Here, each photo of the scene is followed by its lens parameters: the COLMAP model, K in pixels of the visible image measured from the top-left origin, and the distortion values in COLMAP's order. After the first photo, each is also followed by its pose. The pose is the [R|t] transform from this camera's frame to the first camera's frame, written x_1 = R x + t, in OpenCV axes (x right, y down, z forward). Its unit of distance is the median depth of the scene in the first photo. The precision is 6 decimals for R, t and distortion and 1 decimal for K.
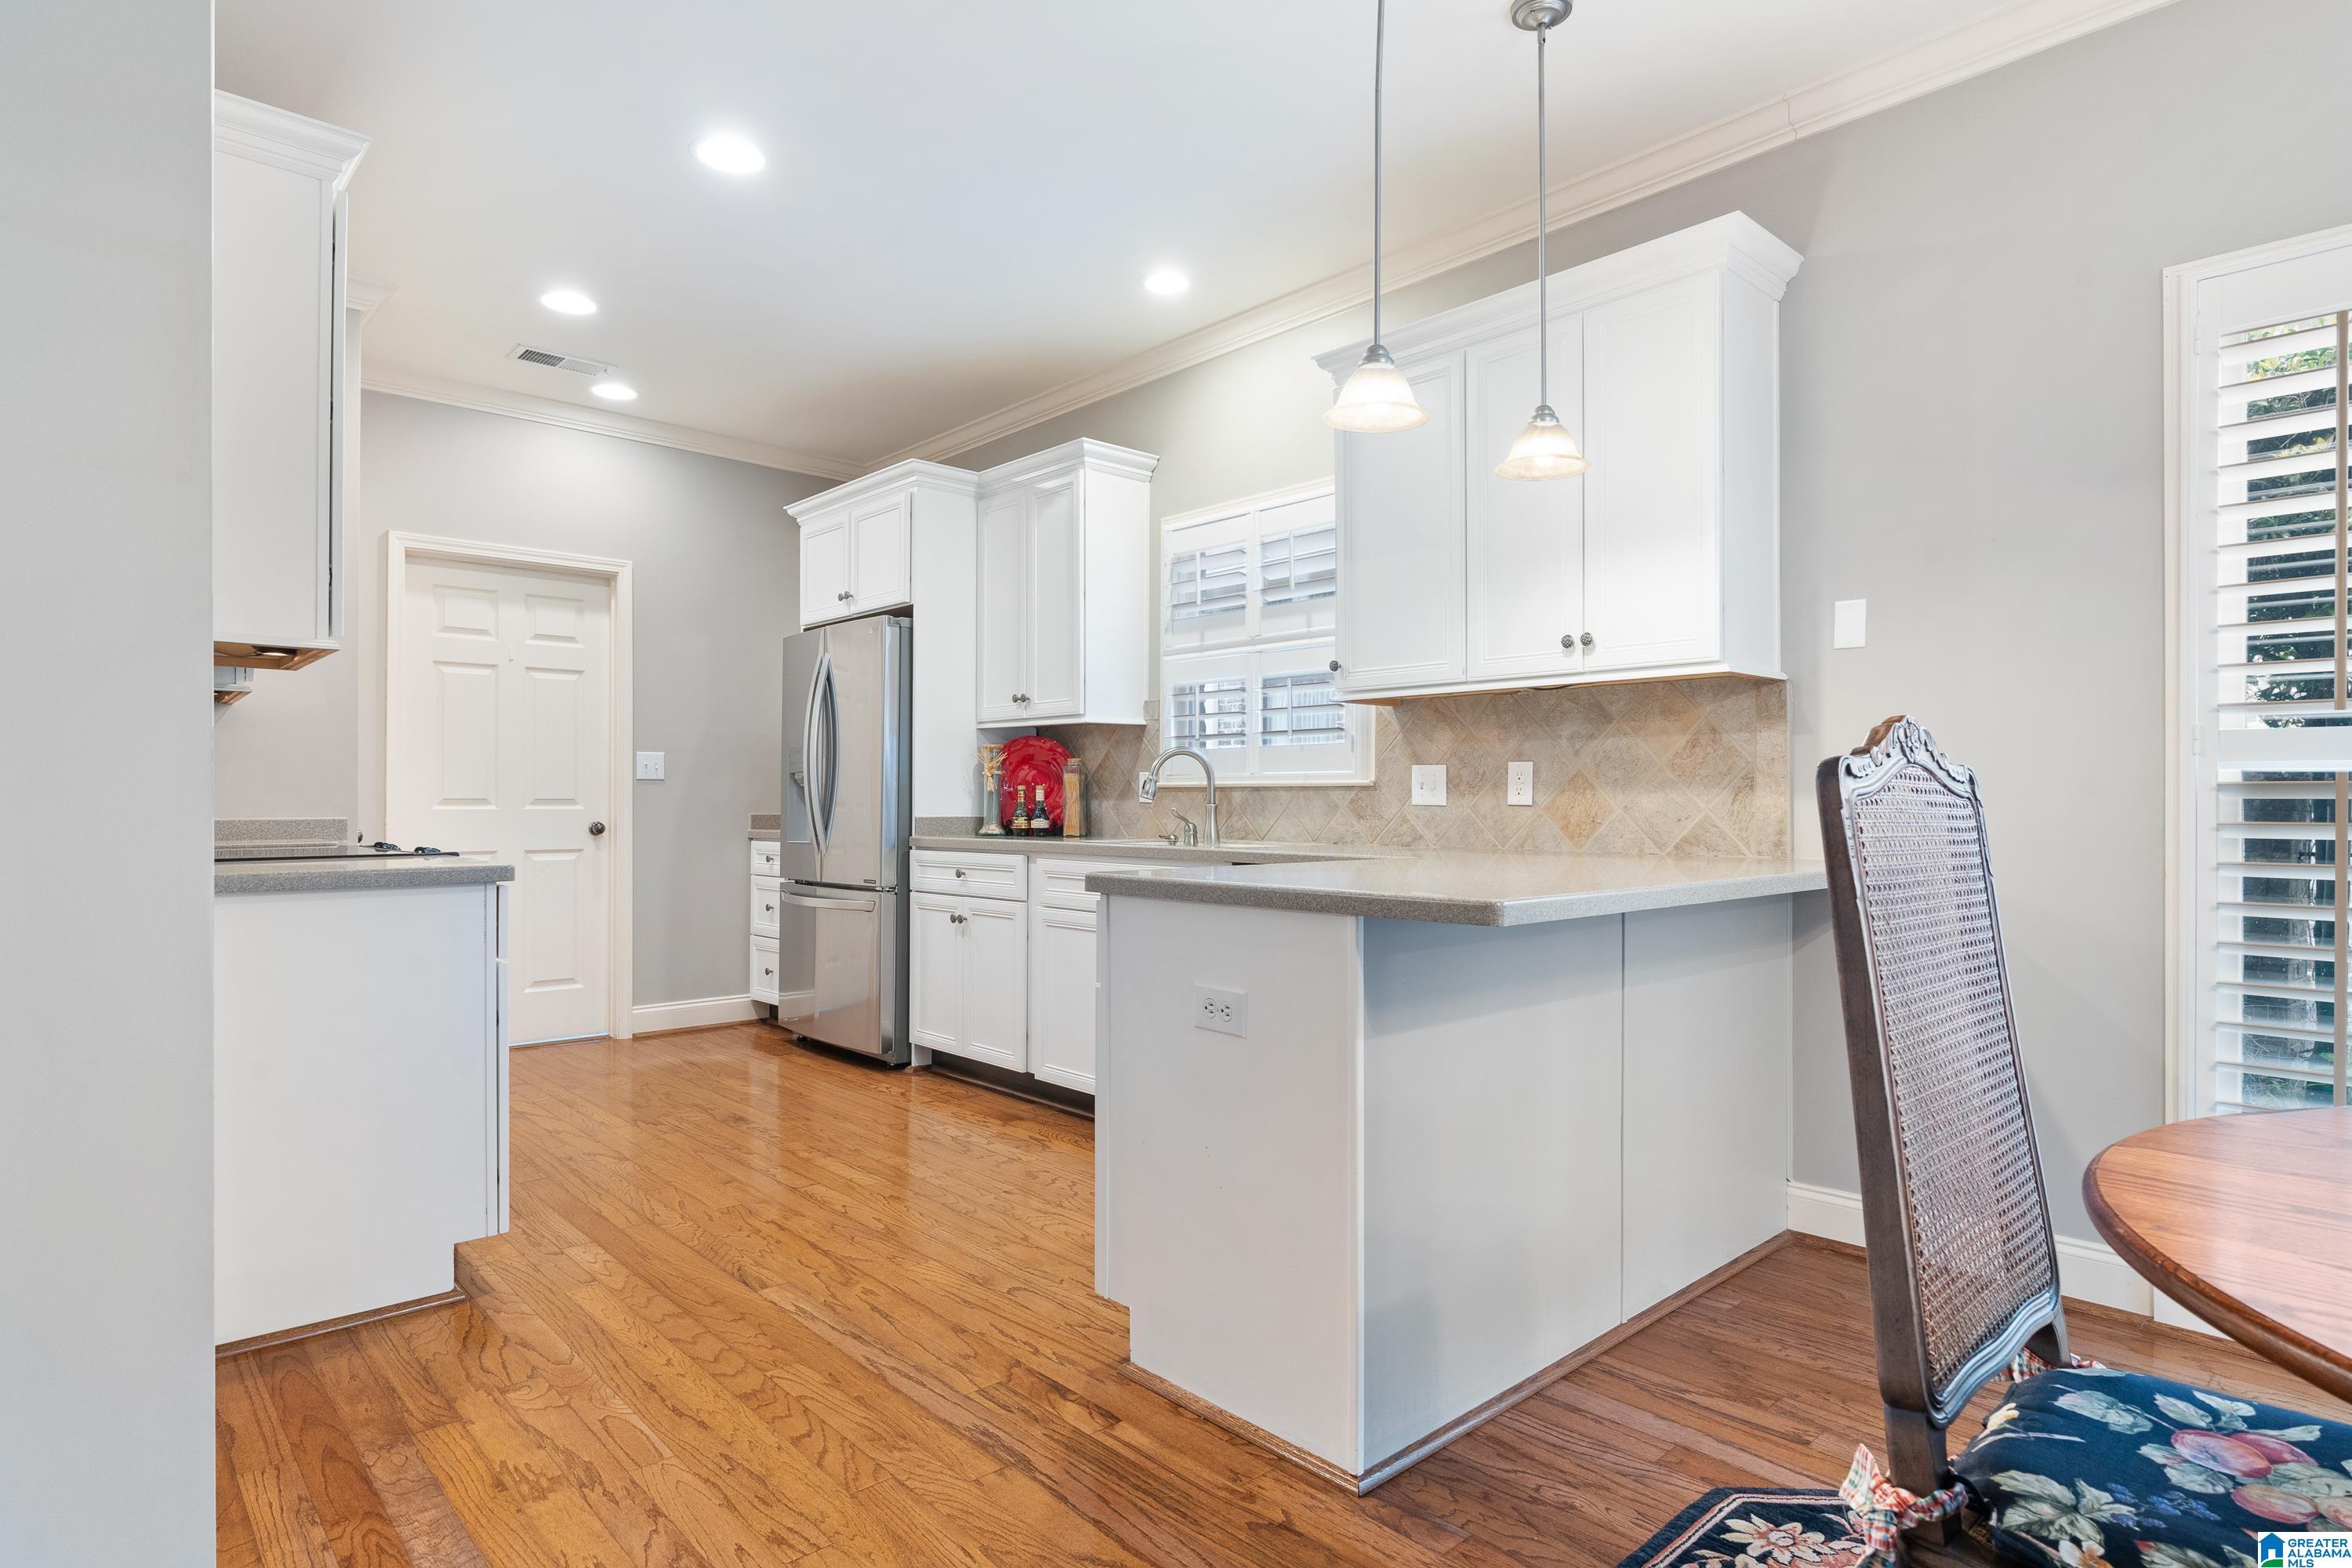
lens RADIAL K [[1295.4, 0, 1168.3], [0, 1295.4, 794.8], [0, 0, 1]] dist [-0.003492, 0.004149]
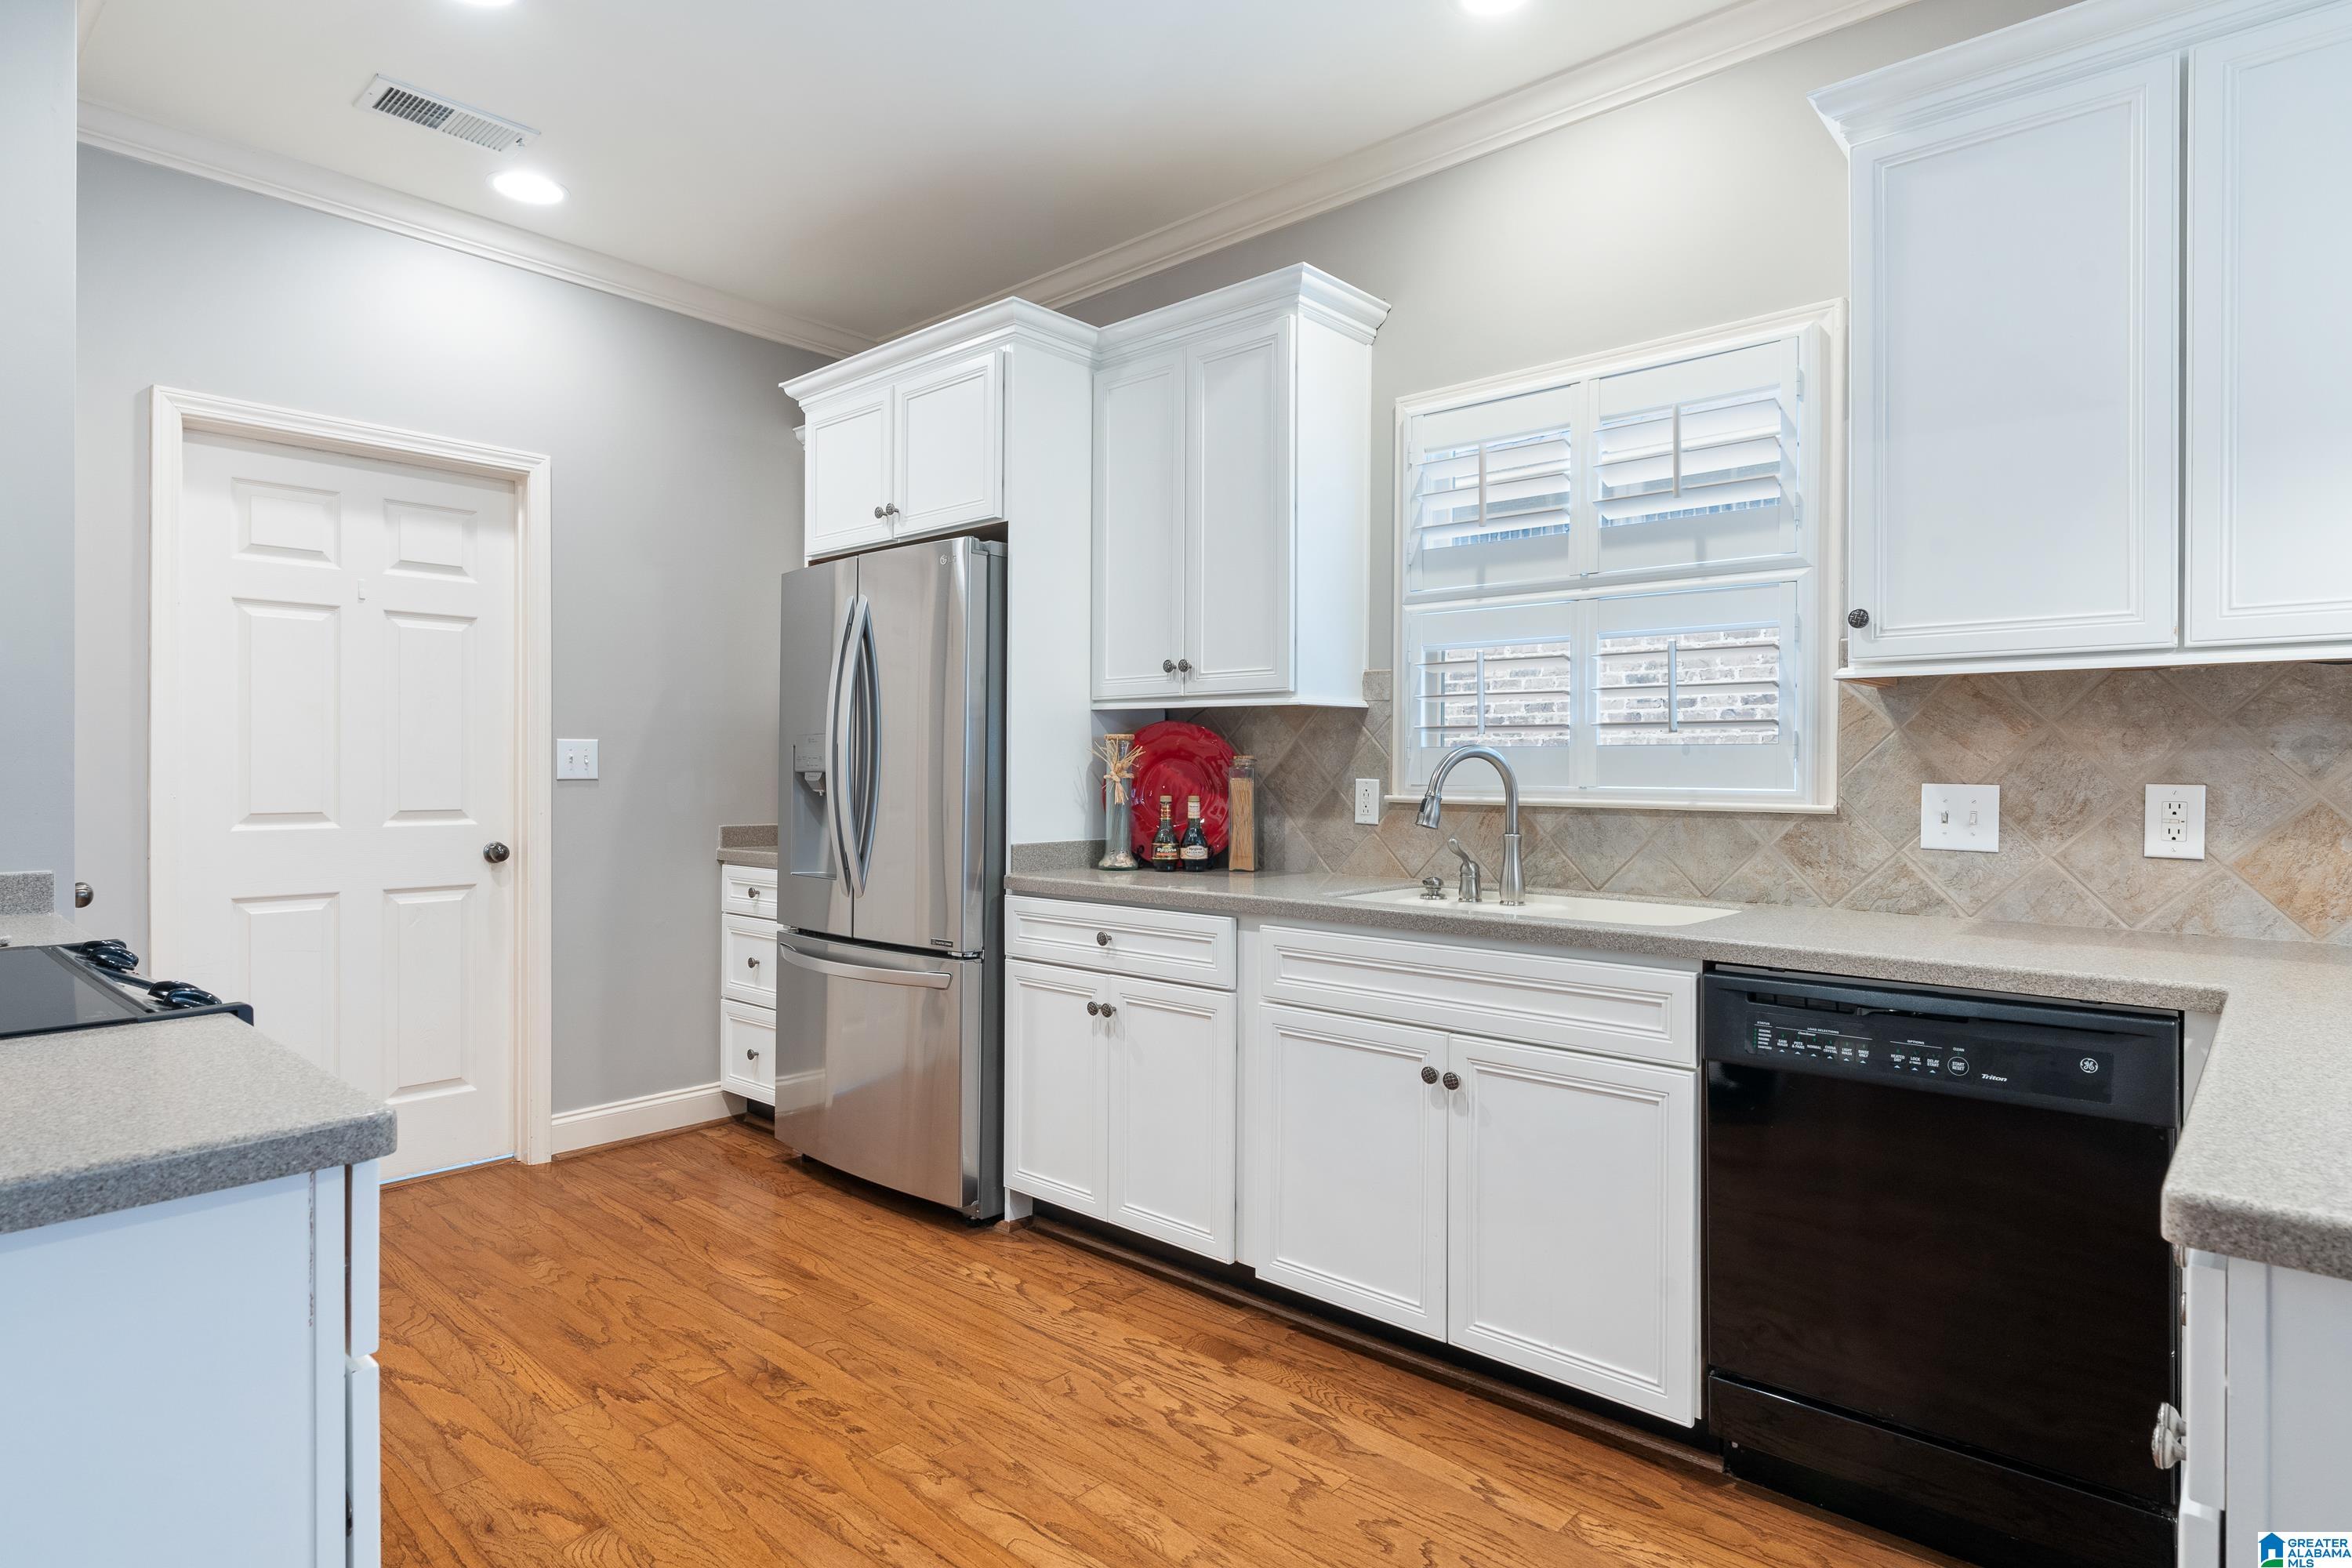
lens RADIAL K [[1295.4, 0, 1180.7], [0, 1295.4, 773.2], [0, 0, 1]] dist [-0.003492, 0.004149]
pose [[0.994998, 0.002496, 0.099866, -0.175862], [-0.003377, 0.999957, 0.008657, -0.025218], [-0.099840, -0.008951, 0.994963, 0.336226]]
